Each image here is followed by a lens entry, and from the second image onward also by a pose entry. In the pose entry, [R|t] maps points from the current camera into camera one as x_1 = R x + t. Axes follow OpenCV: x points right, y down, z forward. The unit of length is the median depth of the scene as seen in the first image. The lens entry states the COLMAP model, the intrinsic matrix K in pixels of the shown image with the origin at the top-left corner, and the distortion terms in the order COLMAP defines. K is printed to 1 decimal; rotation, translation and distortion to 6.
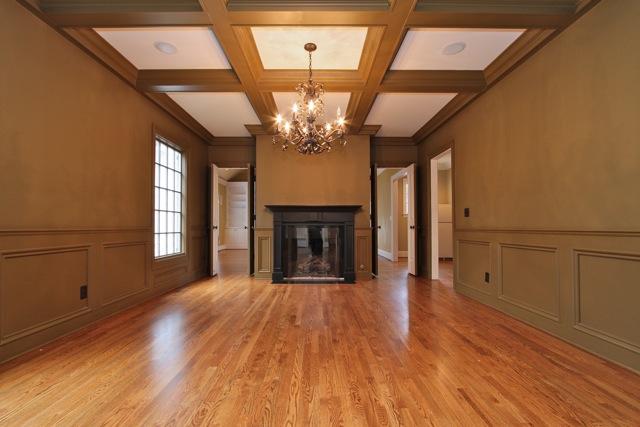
lens RADIAL K [[310.9, 0, 319.7], [0, 310.9, 216.3], [0, 0, 1]] dist [-0.000136, 0.000078]
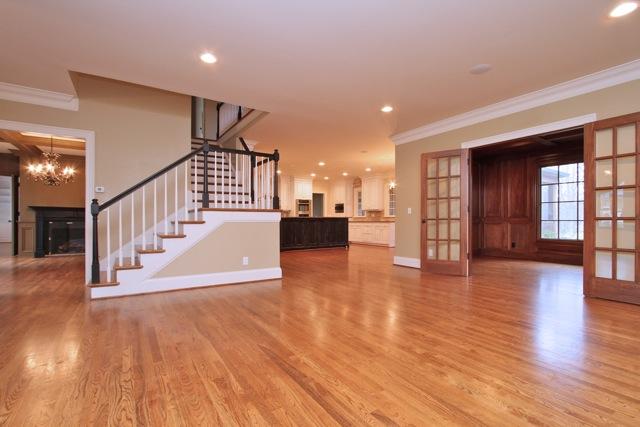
lens RADIAL K [[310.9, 0, 321.3], [0, 310.9, 217.9], [0, 0, 1]] dist [-0.000136, 0.000078]
pose [[0.849953, 0.005288, 0.526832, 0.214428], [-0.017645, 0.999674, 0.018432, -0.028836], [-0.526563, -0.024963, 0.849770, -0.914690]]
